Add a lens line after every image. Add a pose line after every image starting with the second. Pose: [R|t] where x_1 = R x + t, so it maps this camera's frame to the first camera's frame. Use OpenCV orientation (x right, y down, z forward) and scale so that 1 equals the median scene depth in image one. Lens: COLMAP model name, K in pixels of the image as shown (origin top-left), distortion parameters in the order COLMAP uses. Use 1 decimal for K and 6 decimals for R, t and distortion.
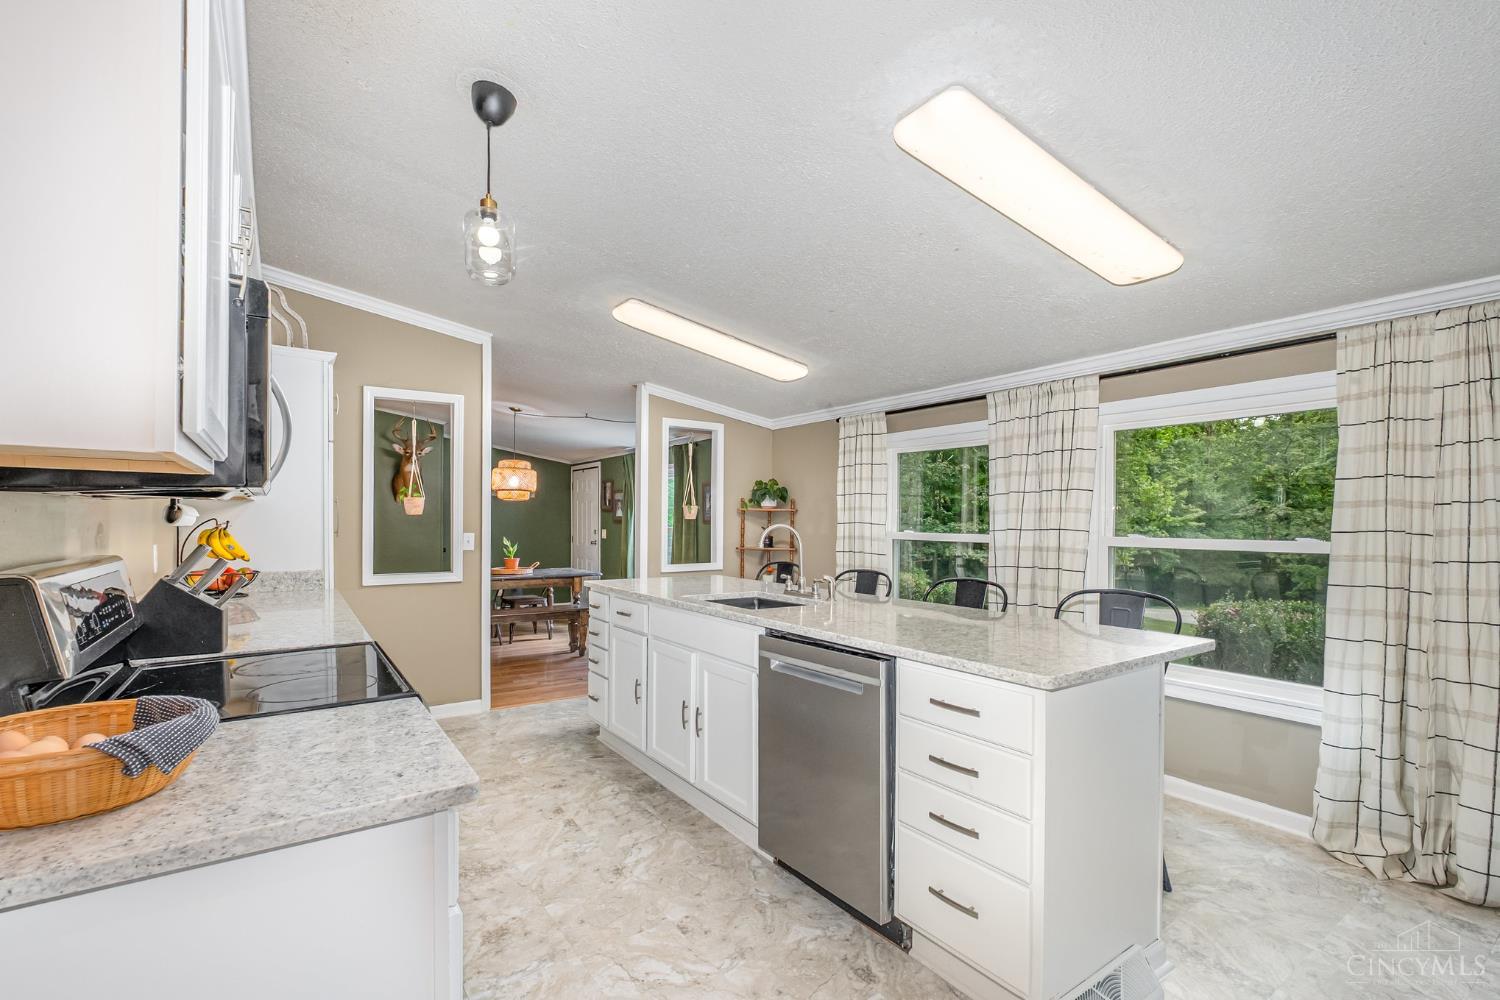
lens RADIAL K [[683.6, 0, 750.4], [0, 683.6, 523.5], [0, 0, 1]] dist [0.000198, -0.000032]
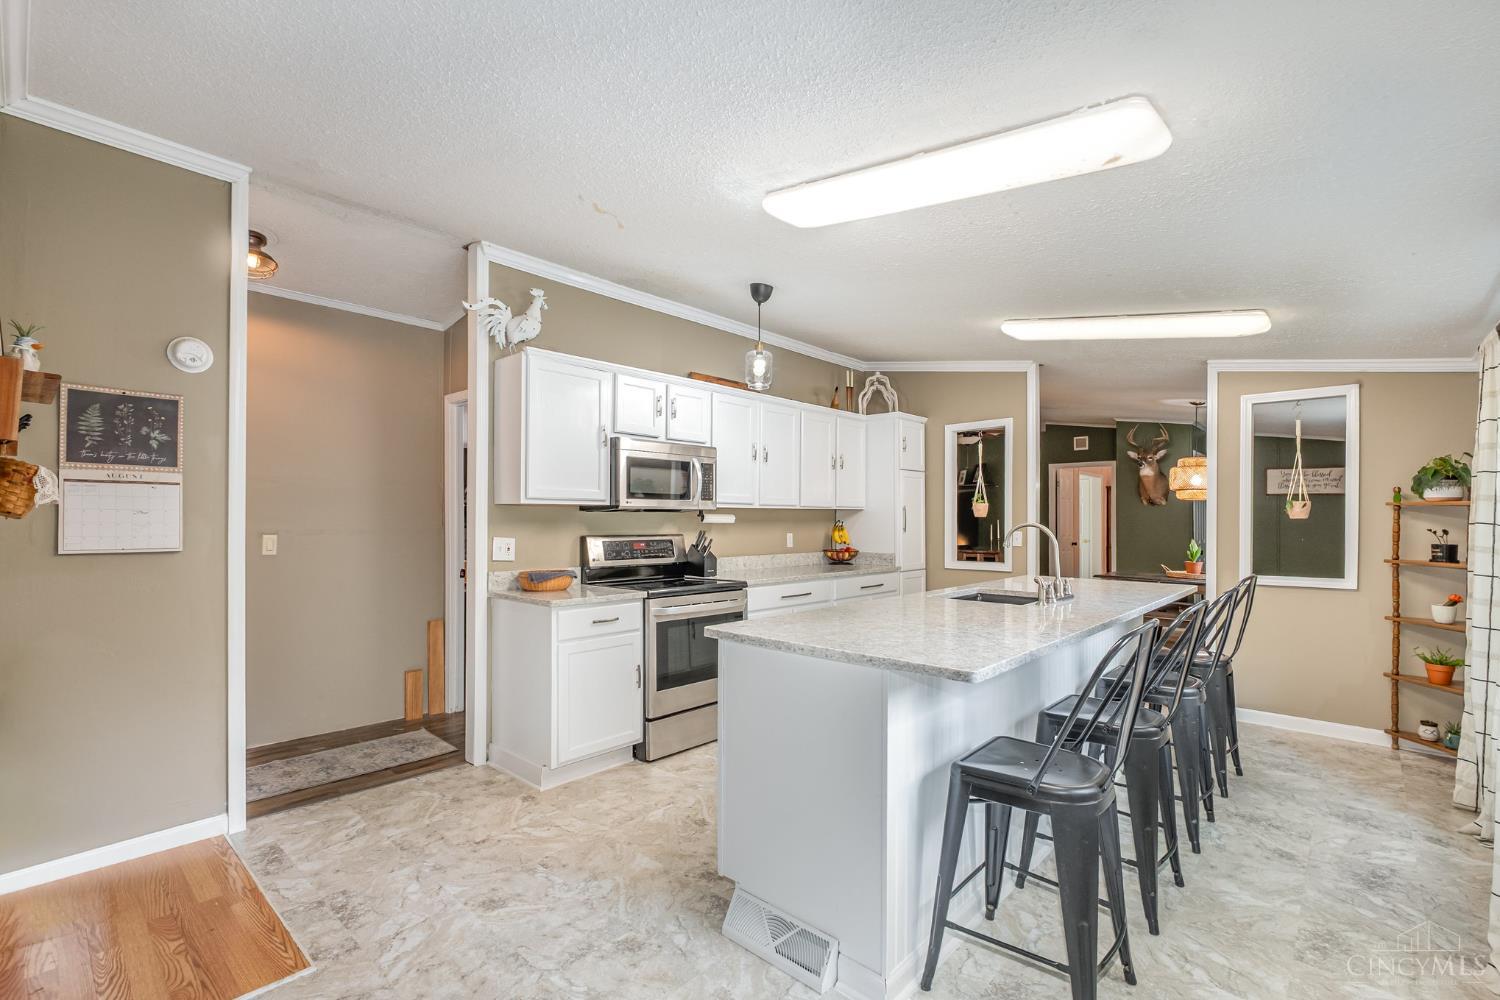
lens RADIAL K [[656.8, 0, 750.9], [0, 656.8, 518.4], [0, 0, 1]] dist [-0.001859, -0.000203]
pose [[0.219237, -0.005938, -0.975654, 0.724145], [0.001365, 0.999982, -0.005779, -0.002728], [0.975671, -0.000065, 0.219241, 0.336797]]
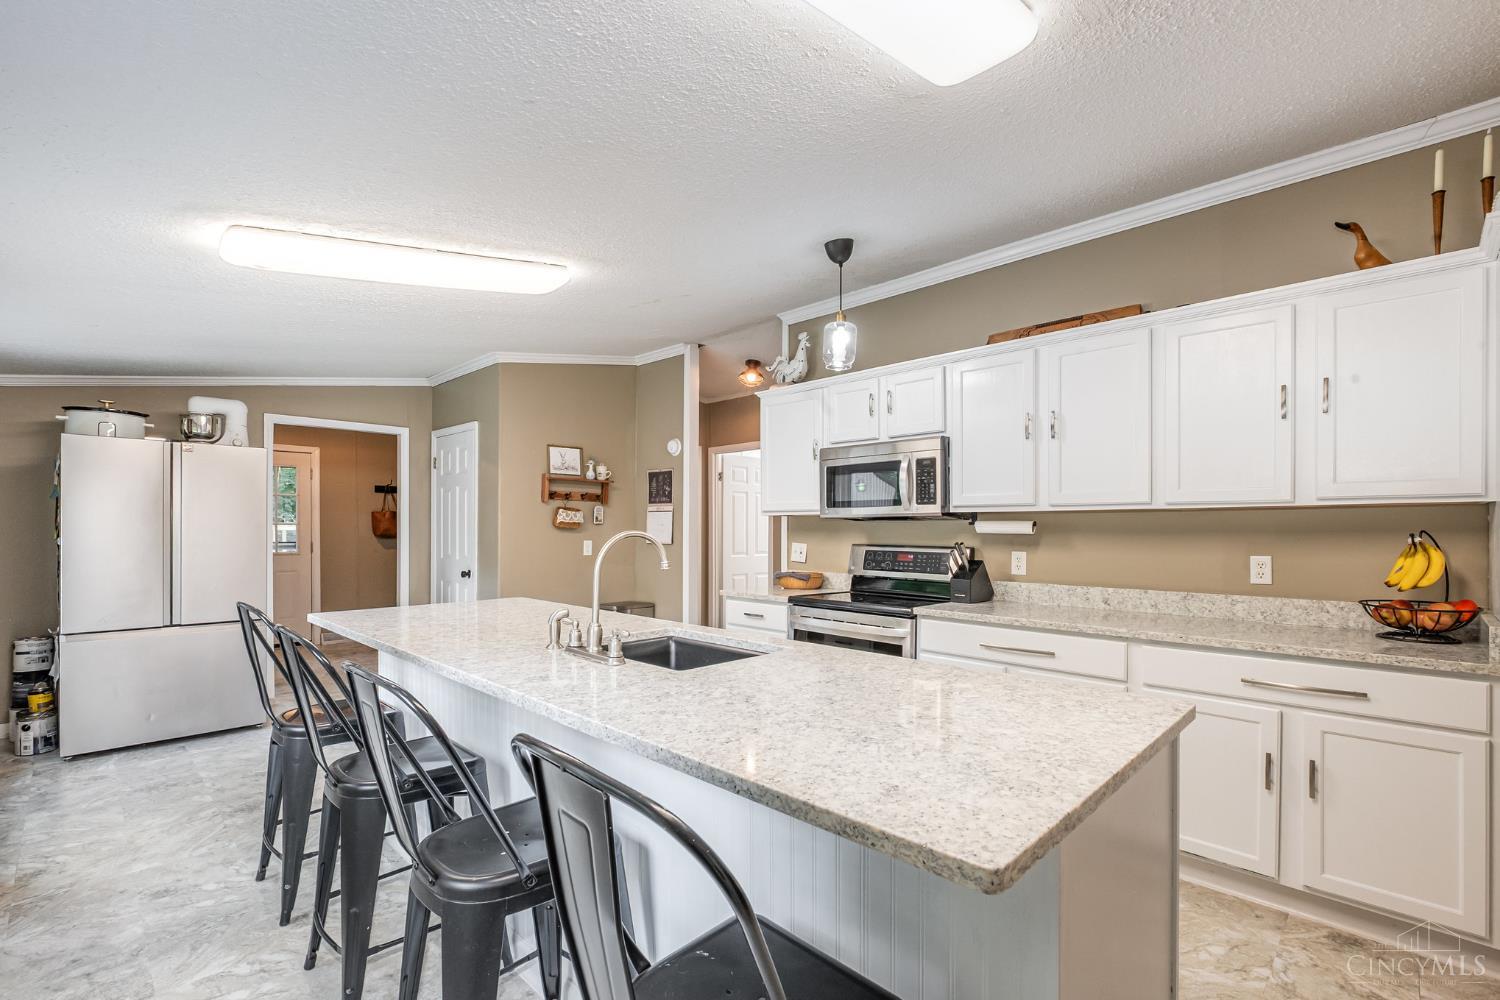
lens RADIAL K [[671.3, 0, 747.0], [0, 671.3, 529.4], [0, 0, 1]] dist [-0.000650, -0.000019]
pose [[-0.982400, -0.008239, -0.186609, 0.044767], [-0.007797, 0.999965, -0.003100, -0.001067], [0.186628, -0.001590, -0.982429, 1.336844]]
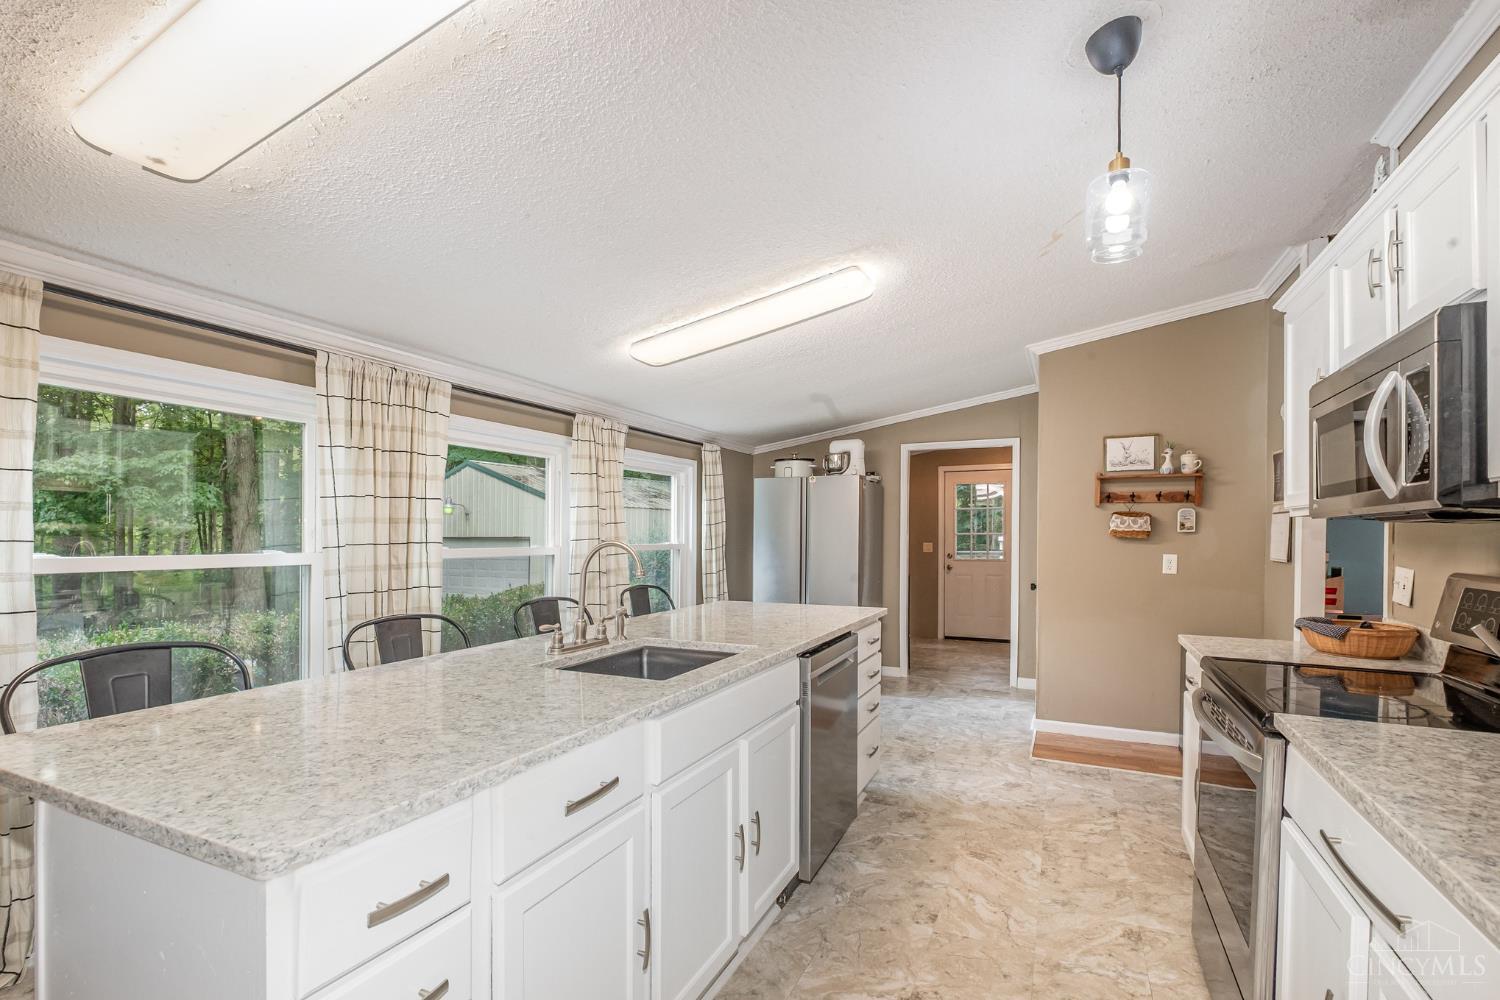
lens RADIAL K [[674.2, 0, 744.5], [0, 674.2, 538.1], [0, 0, 1]] dist [-0.000962, -0.000256]
pose [[-0.498826, -0.010878, 0.866634, -0.489515], [-0.008742, 0.999934, 0.007519, -0.007404], [-0.866658, -0.003826, -0.498888, 1.011808]]
